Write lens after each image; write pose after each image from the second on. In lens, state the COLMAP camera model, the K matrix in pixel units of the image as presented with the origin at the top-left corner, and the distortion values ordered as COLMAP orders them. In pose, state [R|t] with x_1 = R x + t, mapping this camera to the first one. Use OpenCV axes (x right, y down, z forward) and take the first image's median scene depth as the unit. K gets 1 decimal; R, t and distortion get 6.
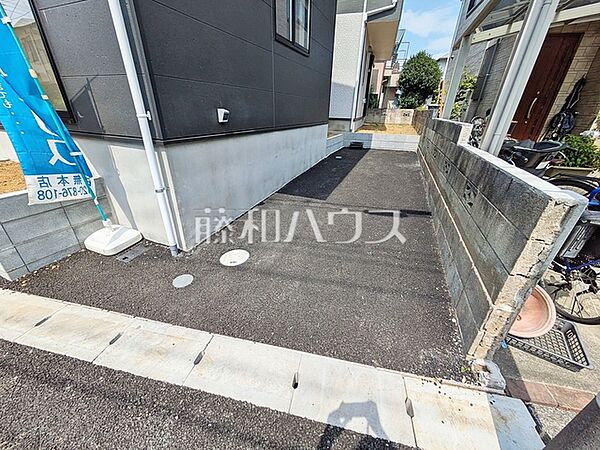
lens RADIAL K [[235.0, 0, 300.8], [0, 235.0, 222.8], [0, 0, 1]] dist [0.002554, 0.000514]
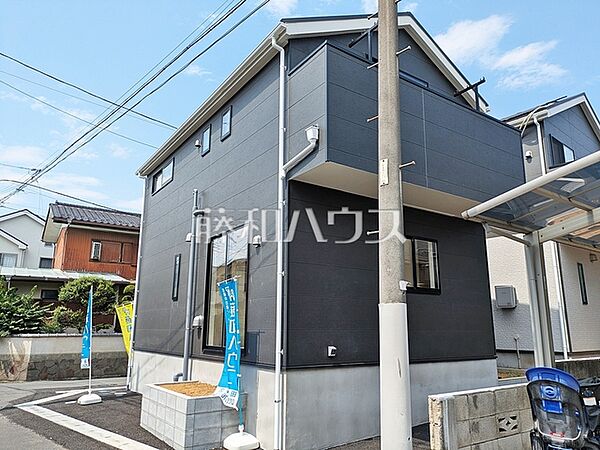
lens RADIAL K [[438.8, 0, 300.0], [0, 438.8, 225.0], [0, 0, 1]] dist [0.007080, 0.001050]
pose [[0.841545, -0.140619, -0.521564, 0.959313], [-0.218764, 0.794087, -0.567070, 0.446923], [0.493908, 0.591314, 0.637497, -1.150890]]
